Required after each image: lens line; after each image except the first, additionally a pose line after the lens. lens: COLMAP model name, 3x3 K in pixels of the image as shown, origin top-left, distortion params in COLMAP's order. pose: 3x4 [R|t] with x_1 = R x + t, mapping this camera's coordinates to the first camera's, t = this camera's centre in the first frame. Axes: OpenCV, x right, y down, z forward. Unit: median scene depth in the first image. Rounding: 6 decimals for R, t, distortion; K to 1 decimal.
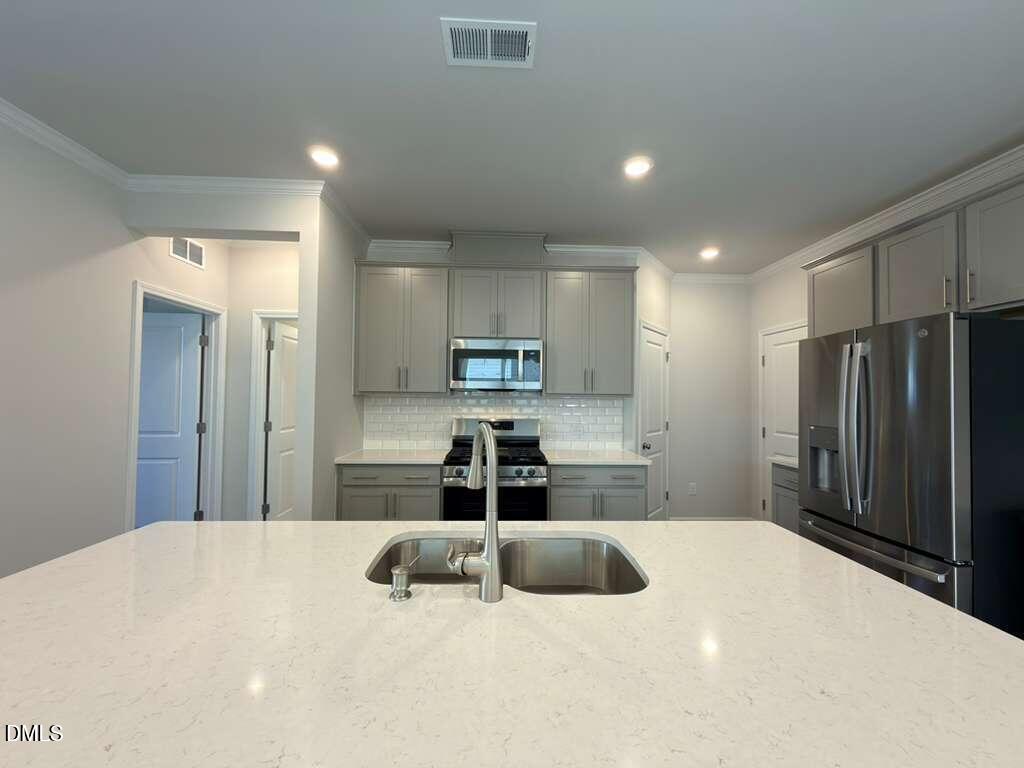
lens RADIAL K [[407.1, 0, 513.6], [0, 407.1, 386.1], [0, 0, 1]] dist [0.001092, -0.000074]
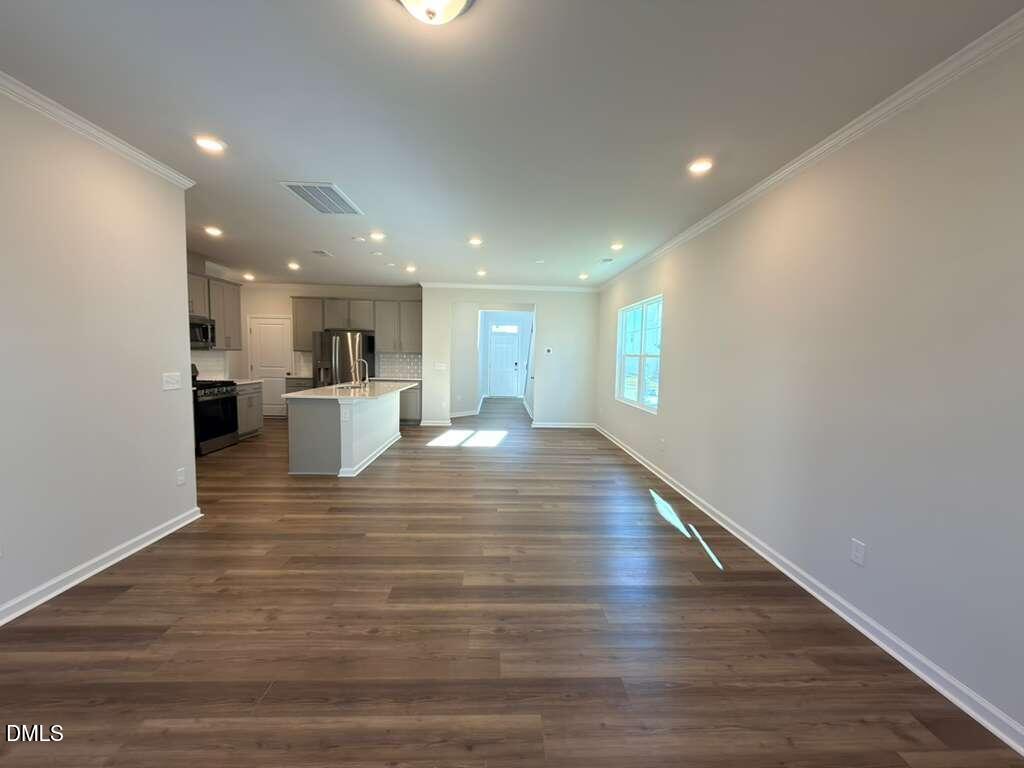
lens RADIAL K [[412.7, 0, 514.5], [0, 412.7, 384.8], [0, 0, 1]] dist [0.002315, 0.000262]
pose [[0.000746, -0.083699, 0.996491, -1.672860], [-0.048921, 0.995295, 0.083635, -0.039952], [-0.998802, -0.048812, -0.003352, -0.322511]]
